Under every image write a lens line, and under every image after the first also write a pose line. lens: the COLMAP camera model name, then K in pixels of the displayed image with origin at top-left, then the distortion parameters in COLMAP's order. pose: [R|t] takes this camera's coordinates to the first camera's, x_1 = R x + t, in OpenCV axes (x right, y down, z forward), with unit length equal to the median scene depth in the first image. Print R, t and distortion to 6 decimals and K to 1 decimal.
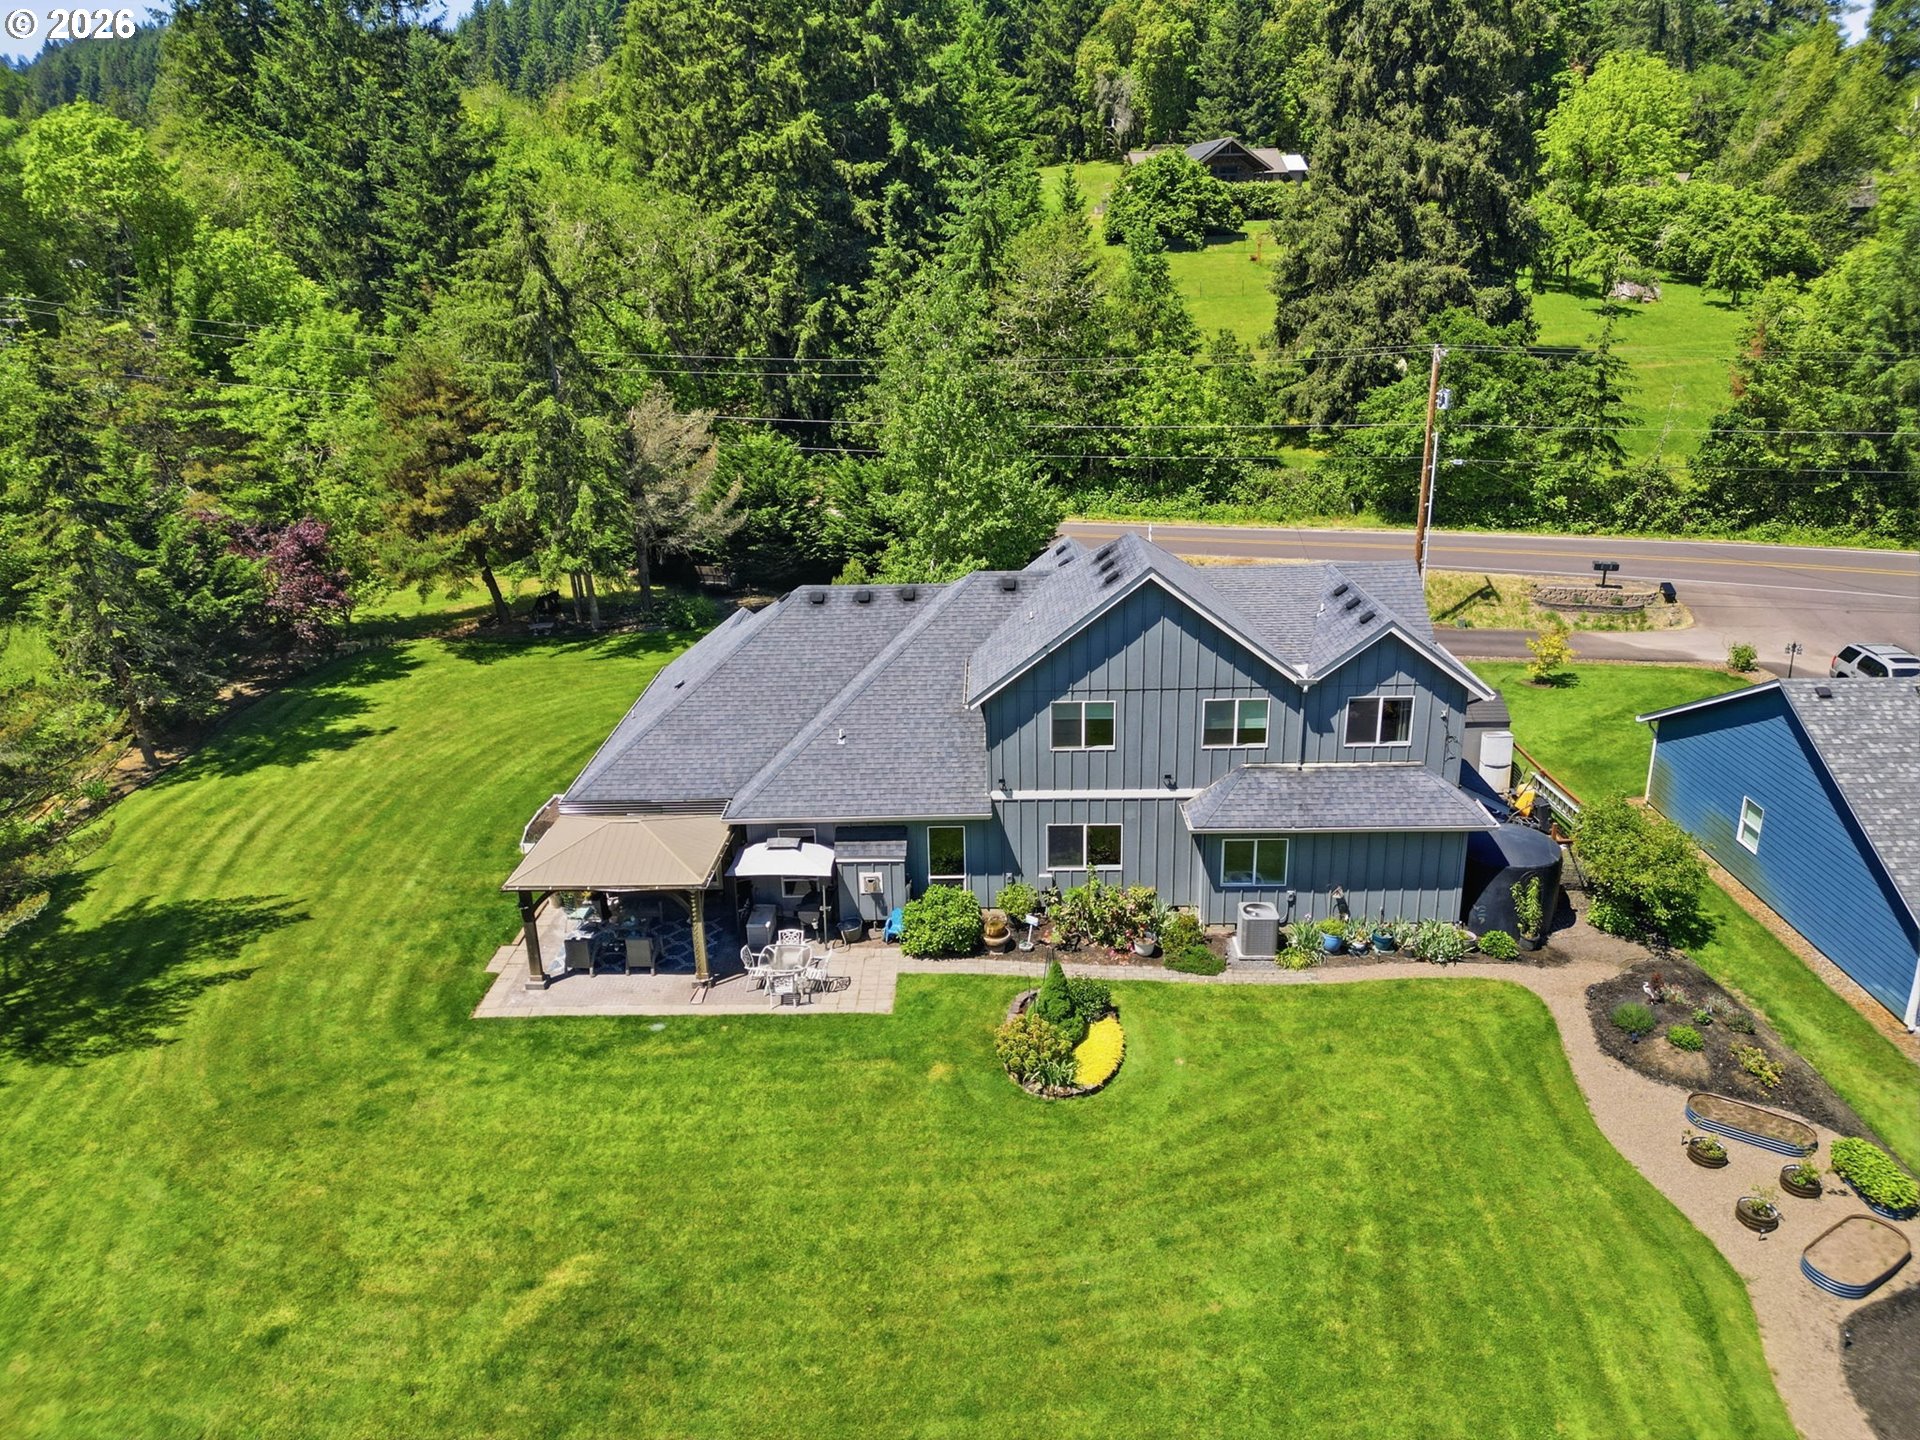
lens RADIAL K [[1307.1, 0, 960.0], [0, 1307.1, 720.0], [0, 0, 1]] dist [0.041389, -0.001785]
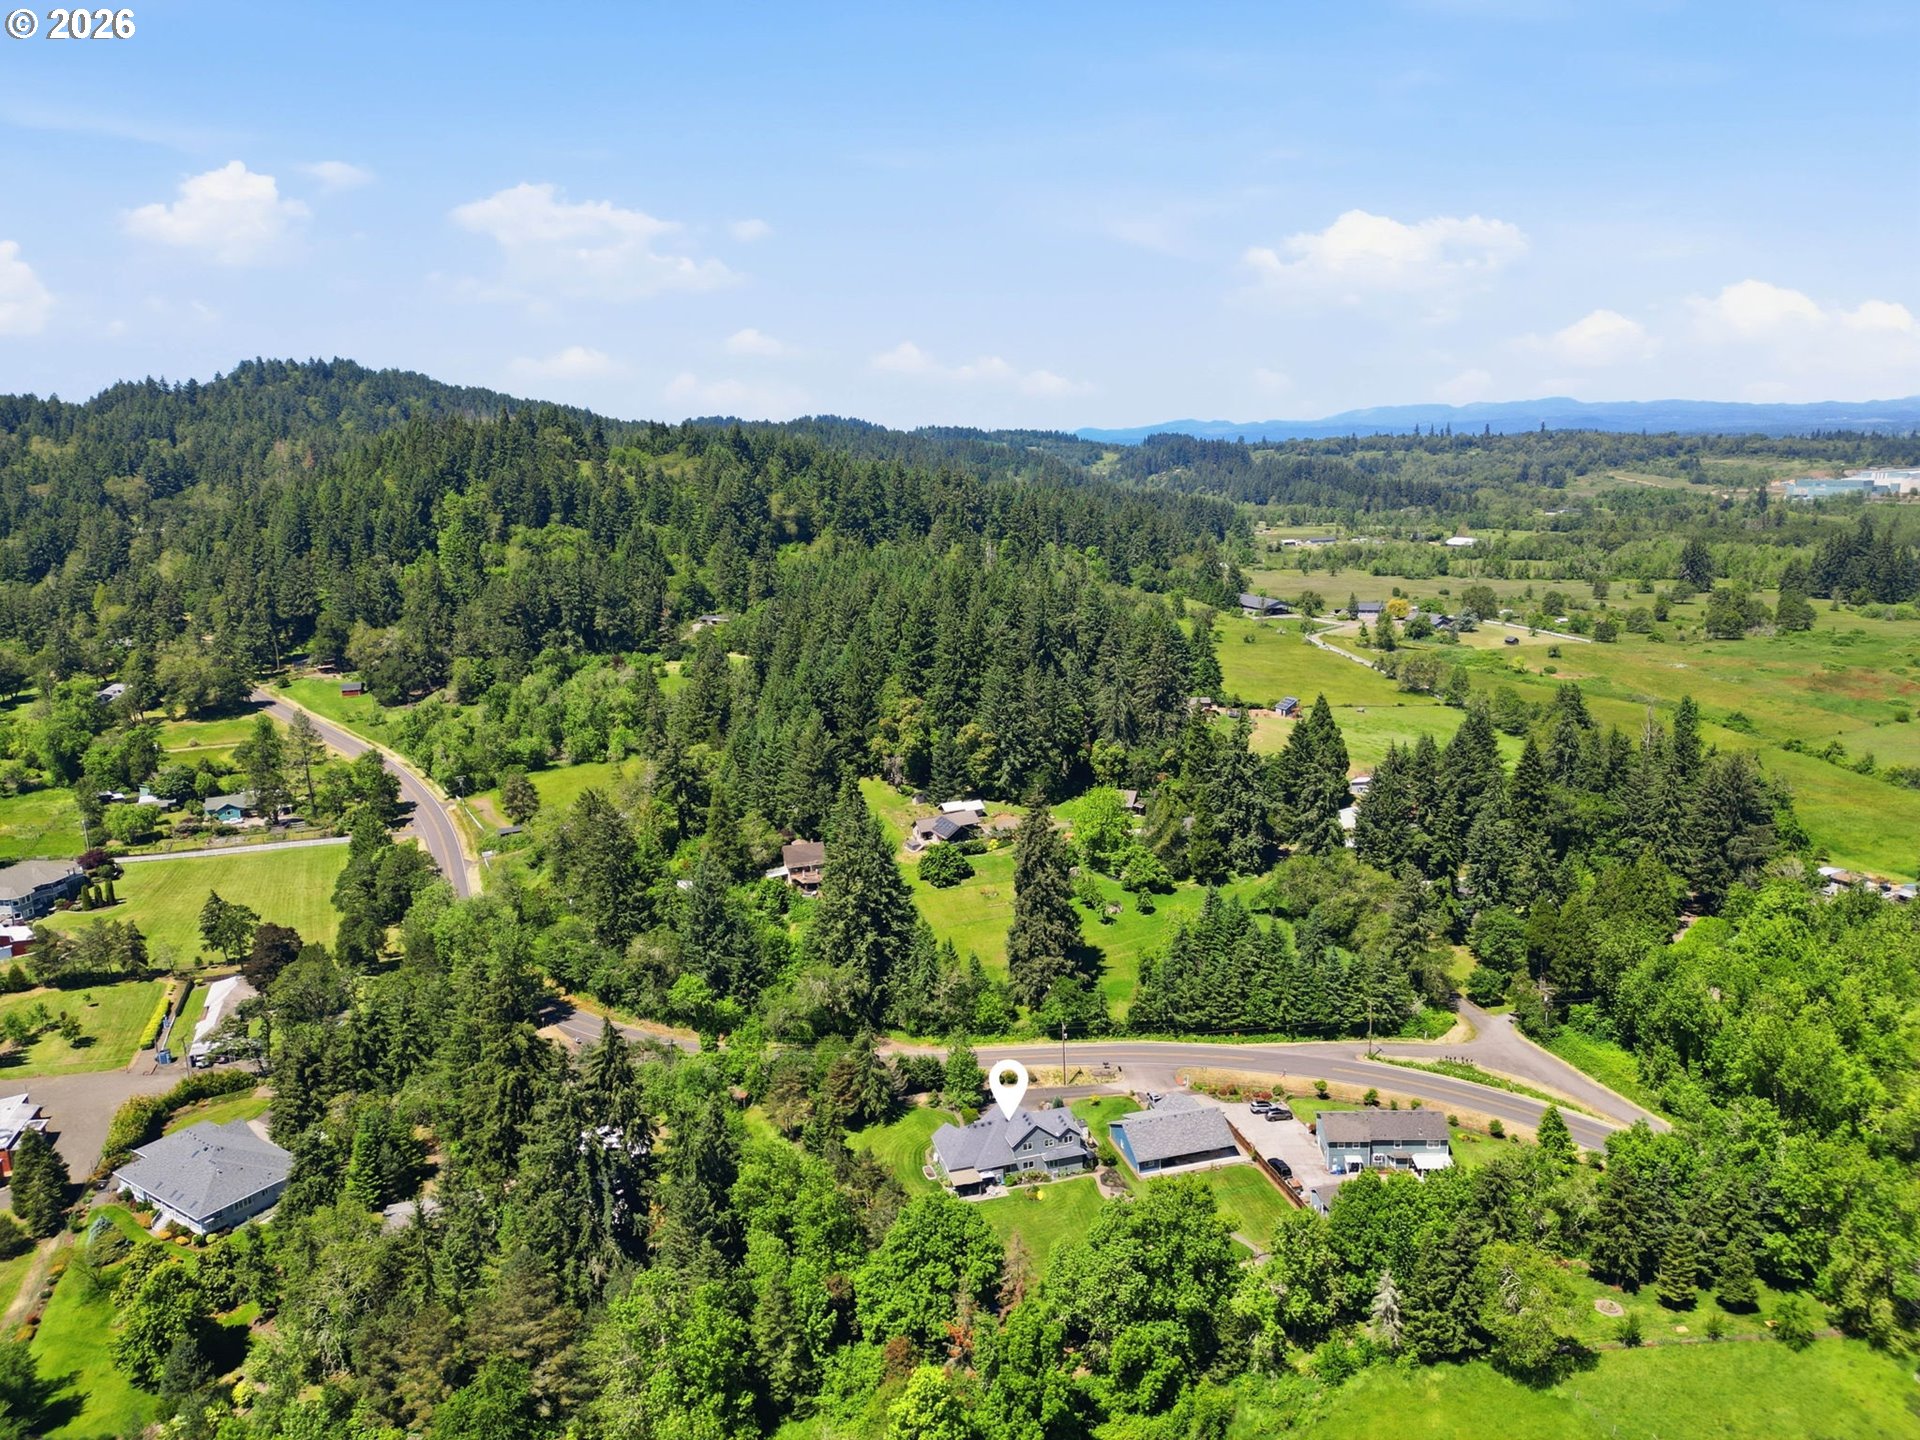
lens RADIAL K [[1307.1, 0, 960.0], [0, 1307.1, 720.0], [0, 0, 1]] dist [0.041389, -0.001785]
pose [[0.956084, -0.061338, 0.286602, -1.165163], [0.104101, 0.985165, -0.136428, -0.727162], [-0.273982, 0.160272, 0.948286, -3.236143]]
